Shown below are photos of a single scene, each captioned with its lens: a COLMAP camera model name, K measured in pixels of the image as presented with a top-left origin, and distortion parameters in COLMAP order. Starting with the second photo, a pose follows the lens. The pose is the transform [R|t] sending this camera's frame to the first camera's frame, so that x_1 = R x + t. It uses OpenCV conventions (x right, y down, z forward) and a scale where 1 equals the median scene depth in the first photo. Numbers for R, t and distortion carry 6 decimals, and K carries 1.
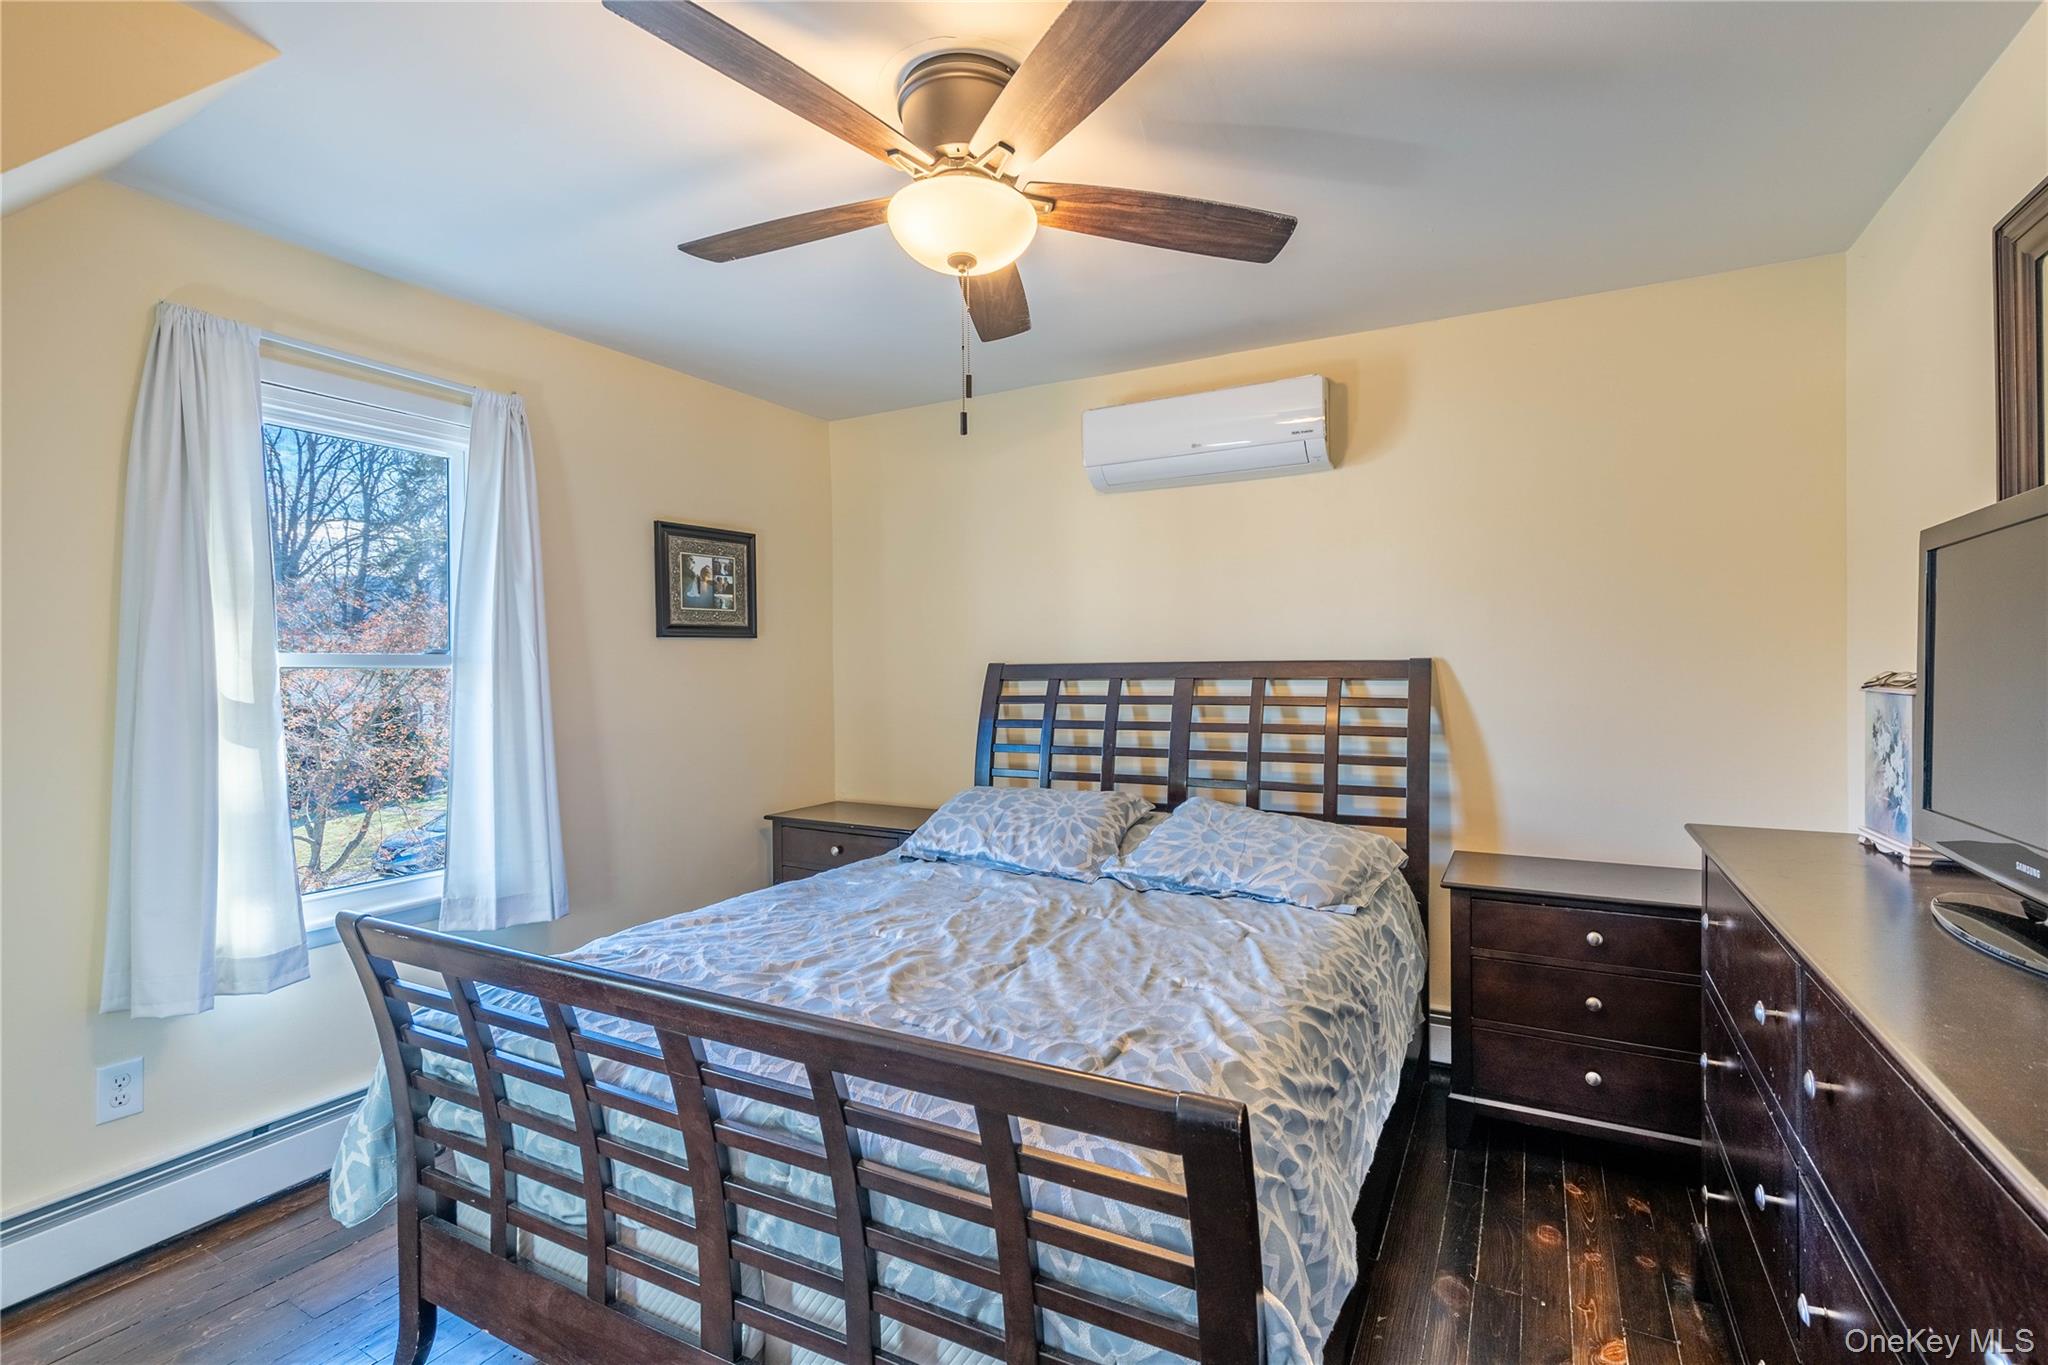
lens RADIAL K [[925.6, 0, 1022.3], [0, 925.6, 674.9], [0, 0, 1]] dist [-0.004385, 0.000843]
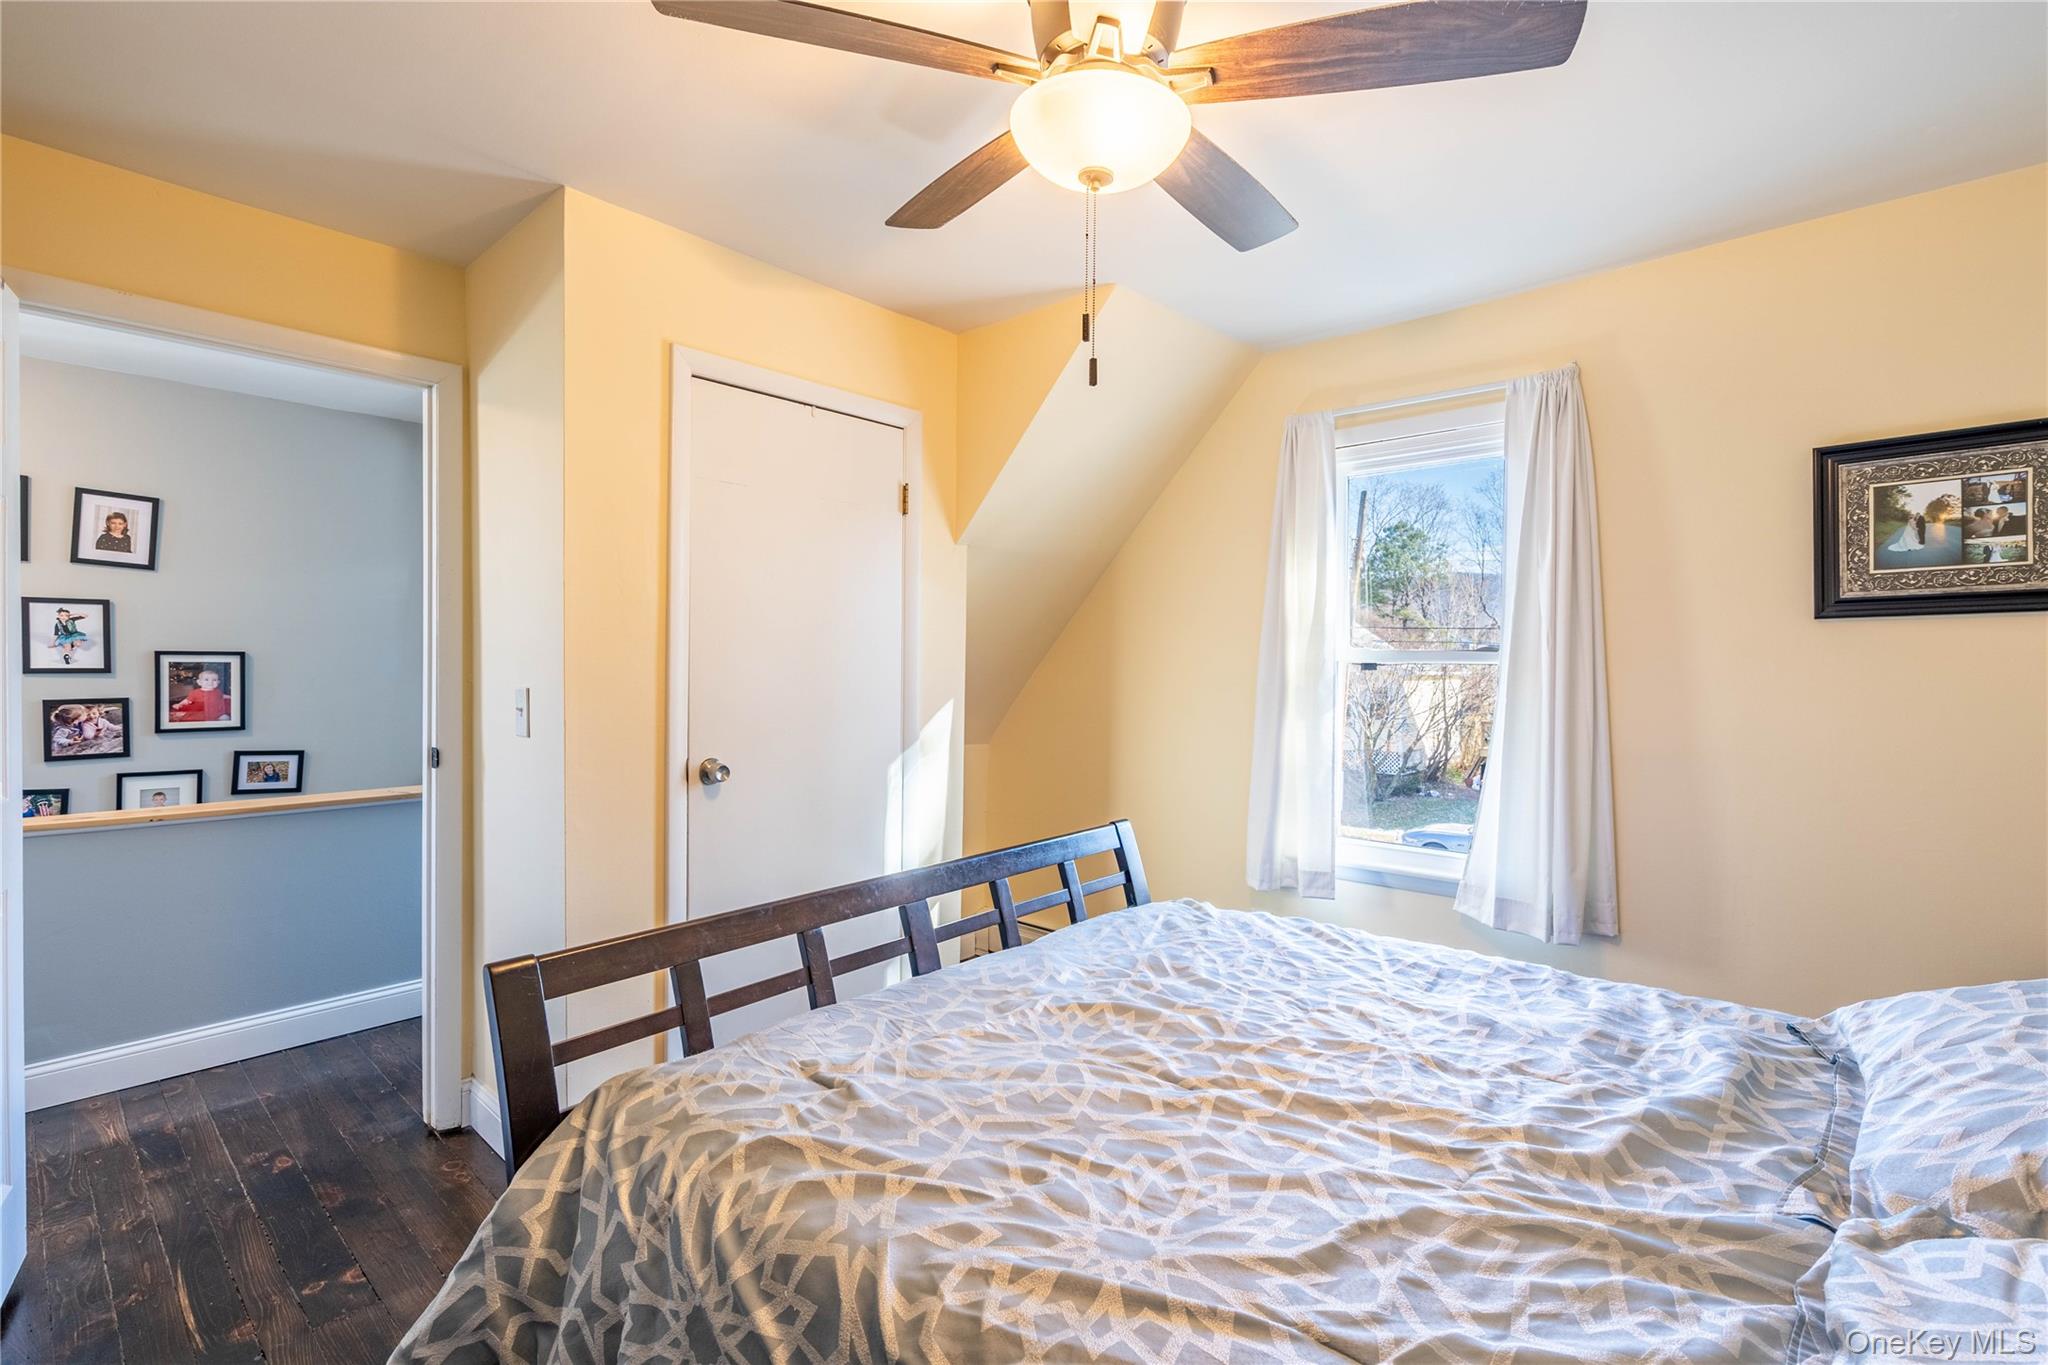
lens RADIAL K [[925.6, 0, 1022.3], [0, 925.6, 674.9], [0, 0, 1]] dist [-0.004385, 0.000843]
pose [[-0.213124, 0.019046, -0.976840, 0.394938], [-0.011517, 0.999692, 0.022004, -0.007853], [0.976957, 0.015940, -0.212839, 0.573194]]
